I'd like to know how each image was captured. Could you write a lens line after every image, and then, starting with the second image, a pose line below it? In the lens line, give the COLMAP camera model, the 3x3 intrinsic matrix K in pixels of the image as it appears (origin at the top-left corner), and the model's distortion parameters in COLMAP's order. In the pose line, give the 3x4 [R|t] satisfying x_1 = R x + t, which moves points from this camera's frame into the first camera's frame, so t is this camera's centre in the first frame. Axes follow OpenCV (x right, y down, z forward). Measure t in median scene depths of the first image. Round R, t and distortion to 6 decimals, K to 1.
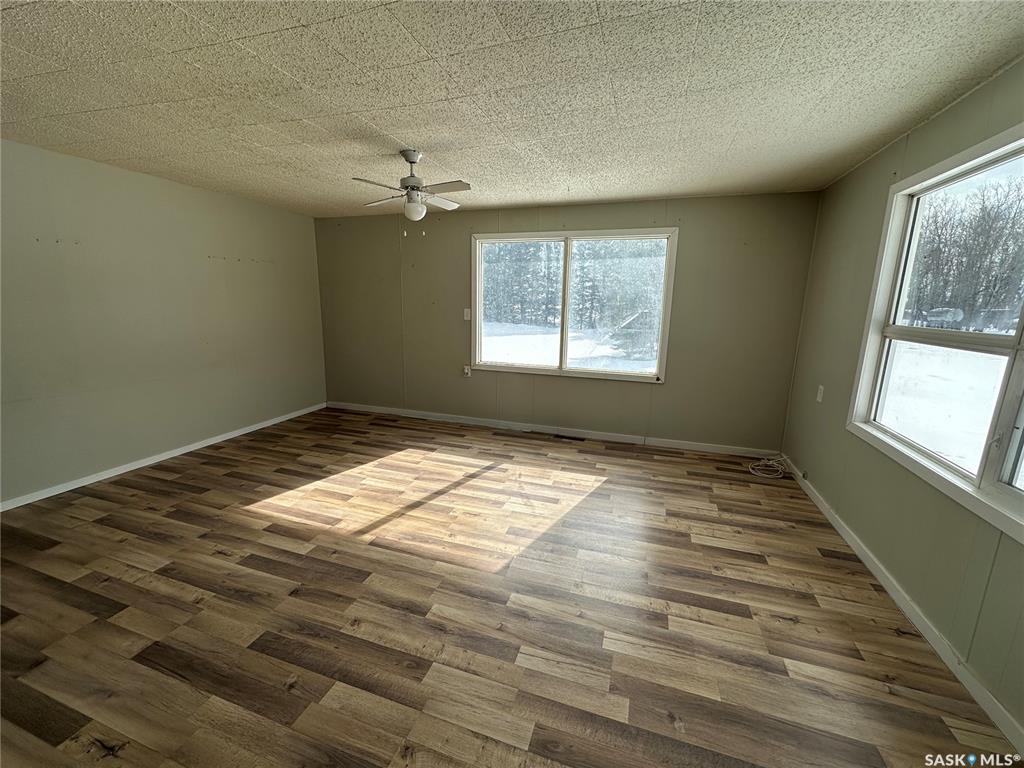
lens RADIAL K [[408.1, 0, 512.6], [0, 408.1, 383.2], [0, 0, 1]] dist [-0.002660, 0.000301]
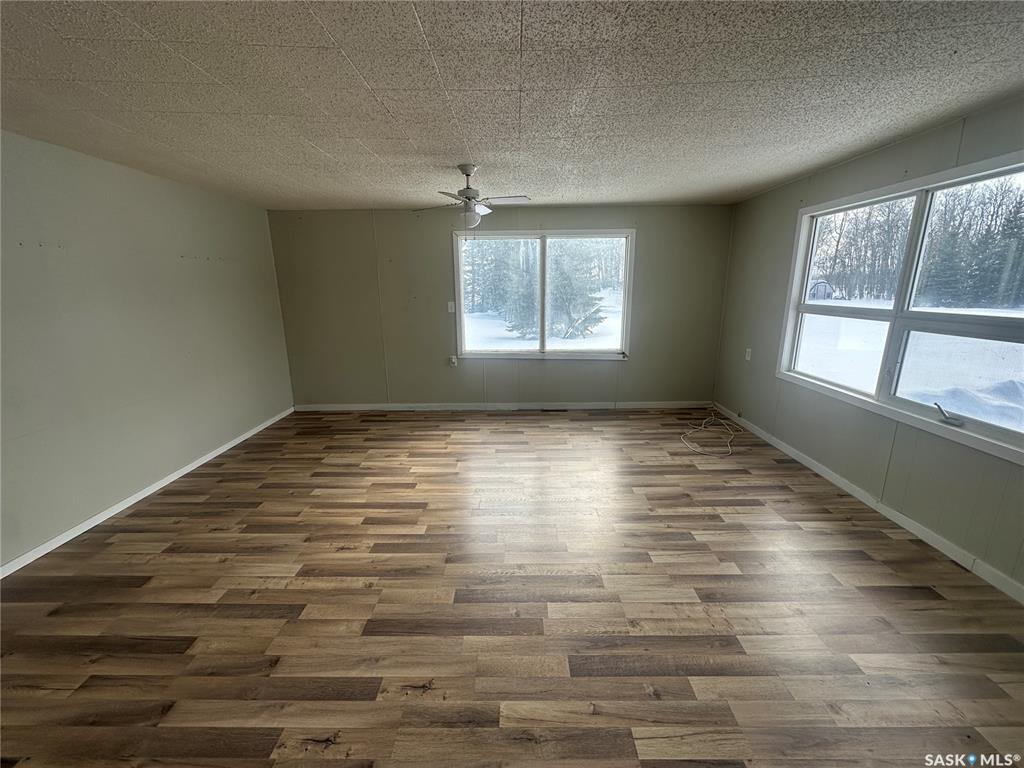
lens RADIAL K [[408.1, 0, 512.7], [0, 408.1, 383.1], [0, 0, 1]] dist [-0.002660, 0.000301]
pose [[0.952355, -0.098710, 0.288577, -0.428658], [0.087570, 0.994837, 0.051292, -0.018997], [-0.292150, -0.023577, 0.956082, -0.096200]]
